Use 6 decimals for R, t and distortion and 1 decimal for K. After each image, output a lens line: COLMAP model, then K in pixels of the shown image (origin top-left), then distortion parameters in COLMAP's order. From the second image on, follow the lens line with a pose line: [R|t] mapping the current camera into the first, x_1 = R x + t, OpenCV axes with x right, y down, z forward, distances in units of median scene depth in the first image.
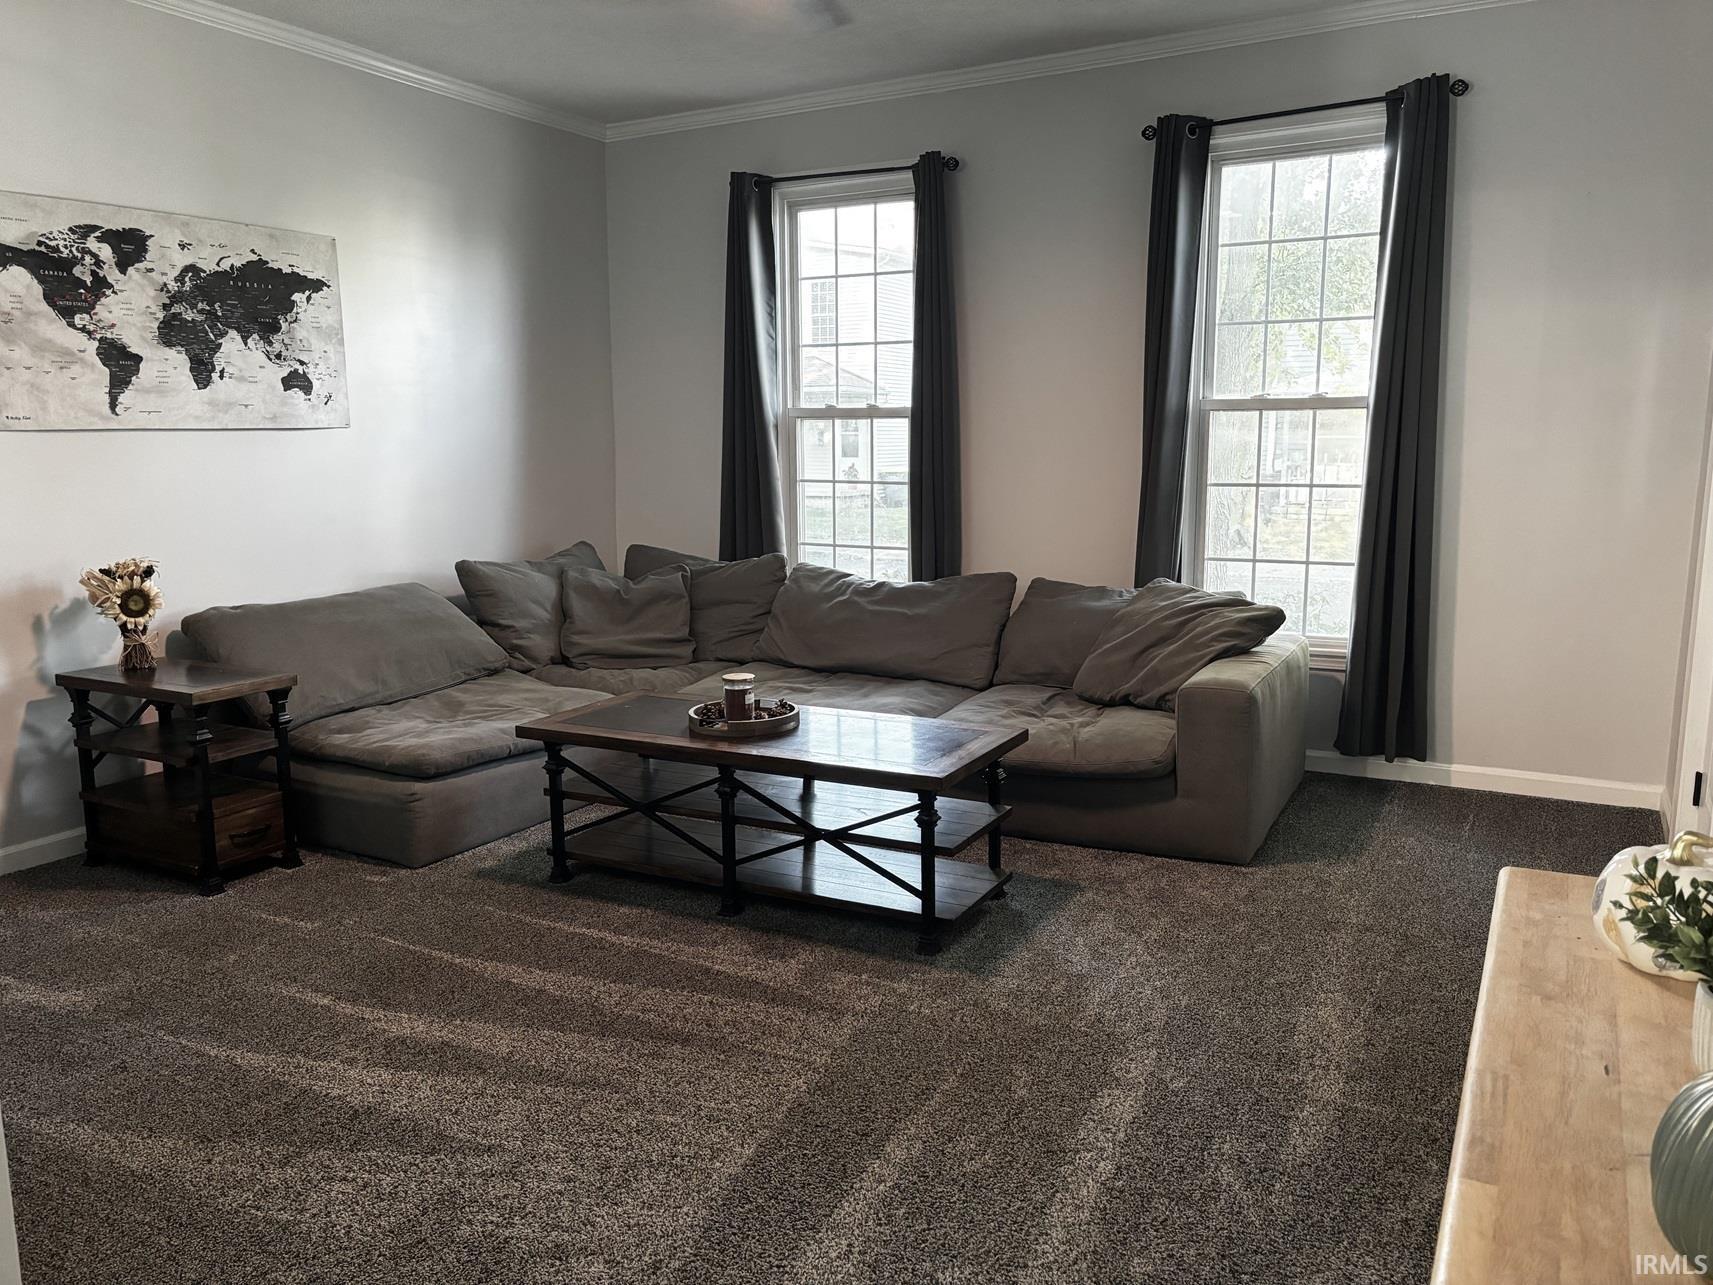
lens RADIAL K [[1271.9, 0, 862.1], [0, 1271.9, 640.2], [0, 0, 1]] dist [0.054741, -0.061363]
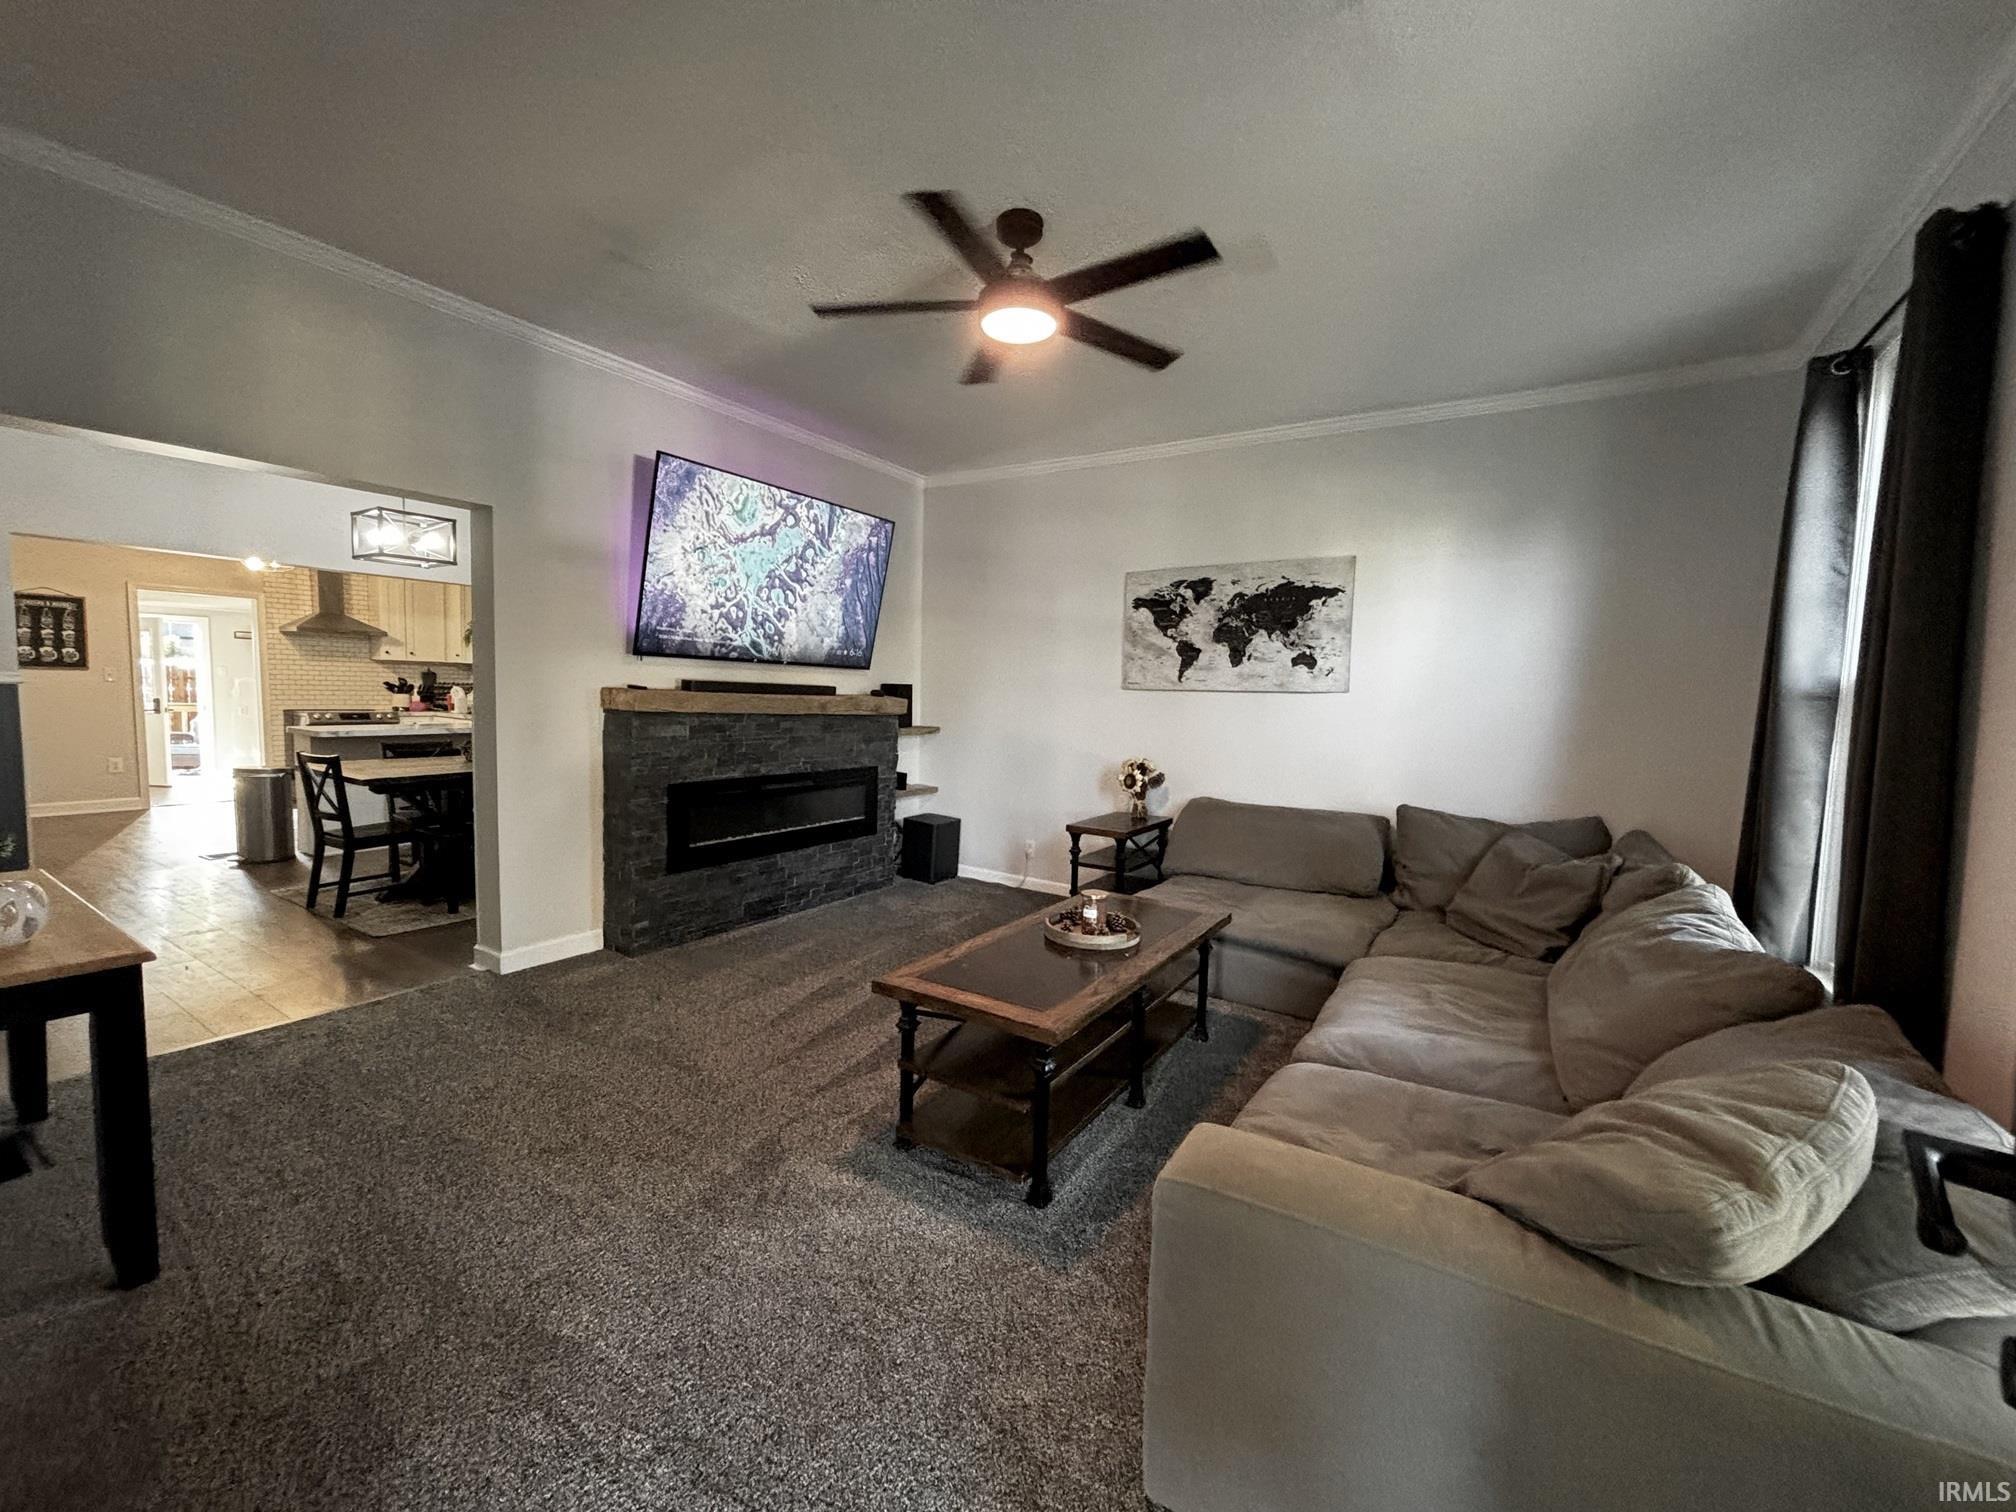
lens RADIAL K [[806.6, 0, 1002.0], [0, 806.6, 751.8], [0, 0, 1]] dist [0.003050, -0.000174]
pose [[-0.078759, 0.075137, -0.994058, 0.549536], [-0.187775, 0.978188, 0.088815, -0.127882], [0.979049, 0.193654, -0.062933, 0.811749]]
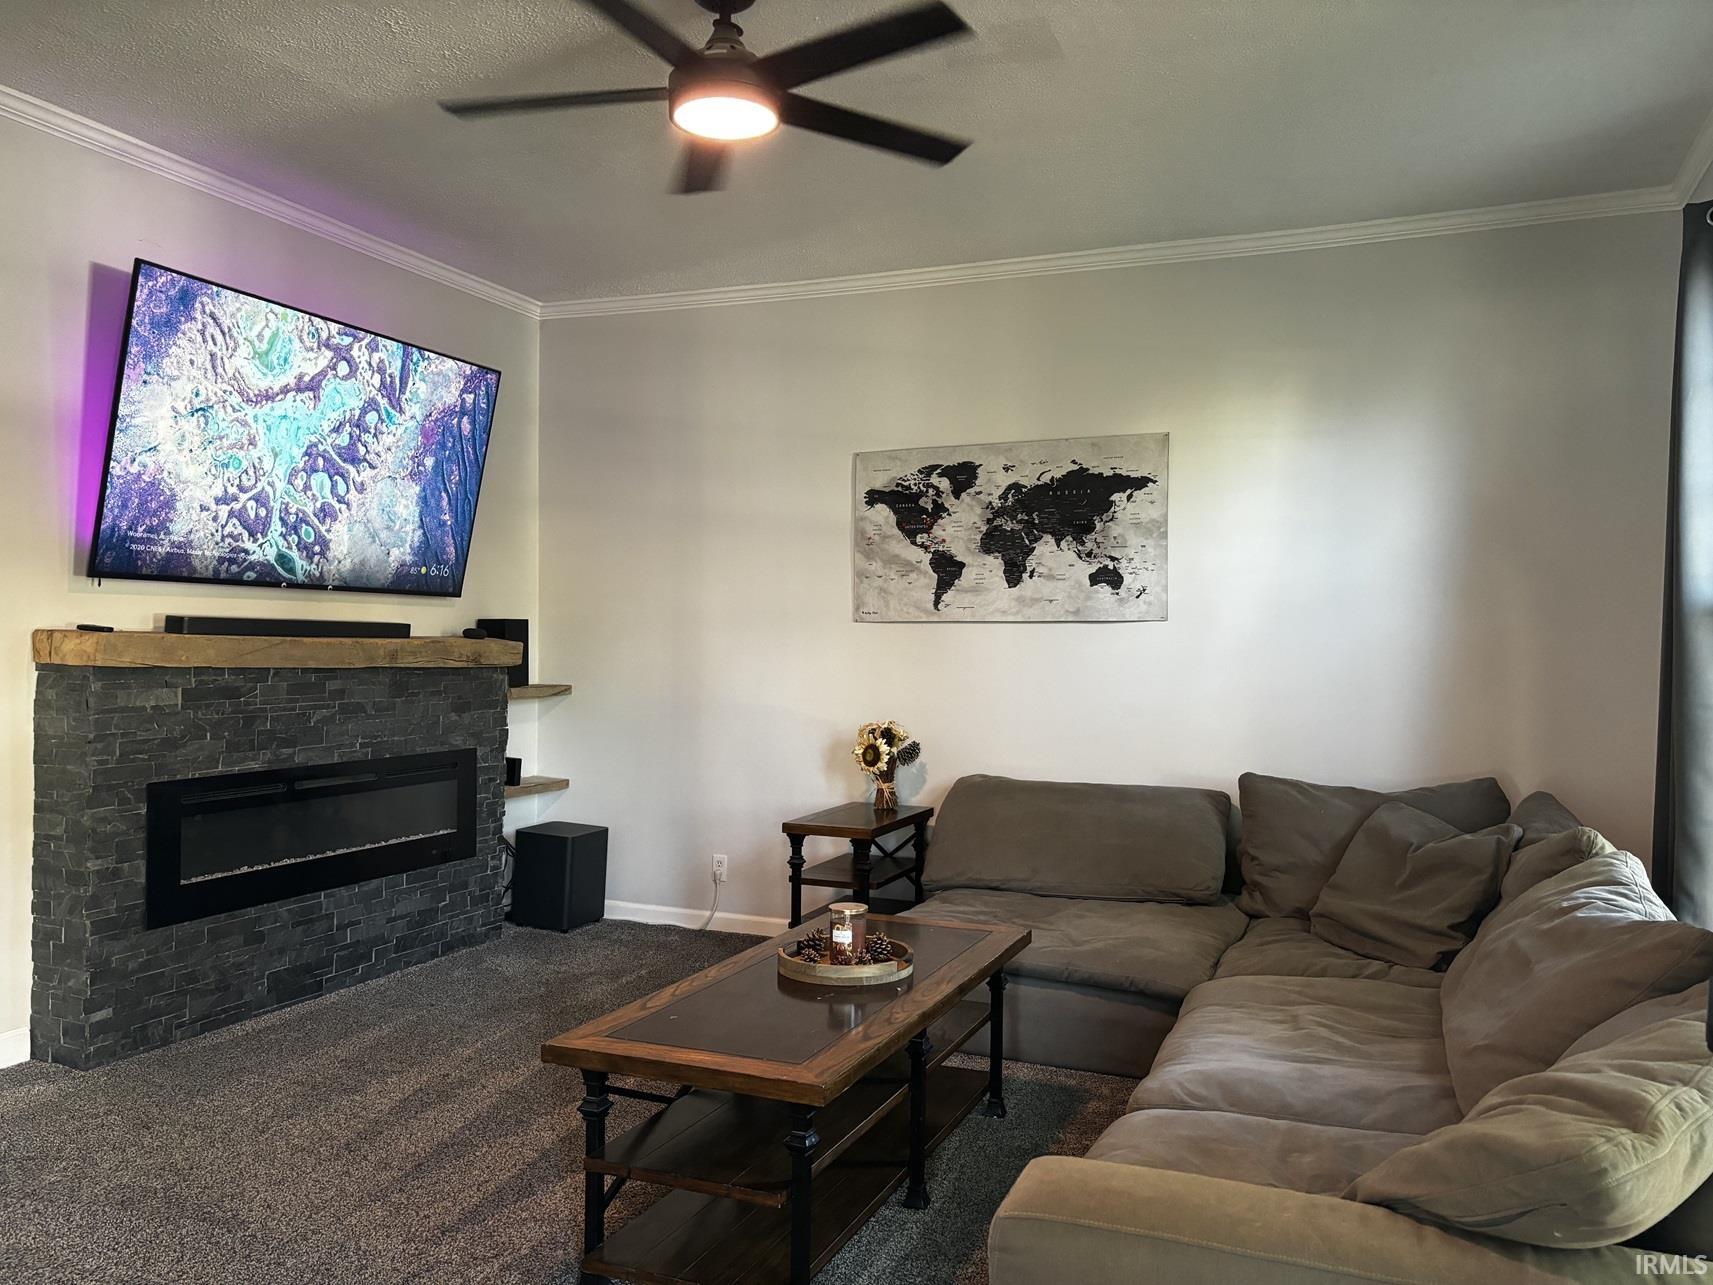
lens RADIAL K [[1271.9, 0, 862.1], [0, 1271.9, 640.2], [0, 0, 1]] dist [0.054741, -0.061363]
pose [[0.098638, 0.006053, -0.995105, 0.618949], [-0.170901, 0.985227, -0.010947, -0.115846], [0.980338, 0.171145, 0.098216, 0.780143]]
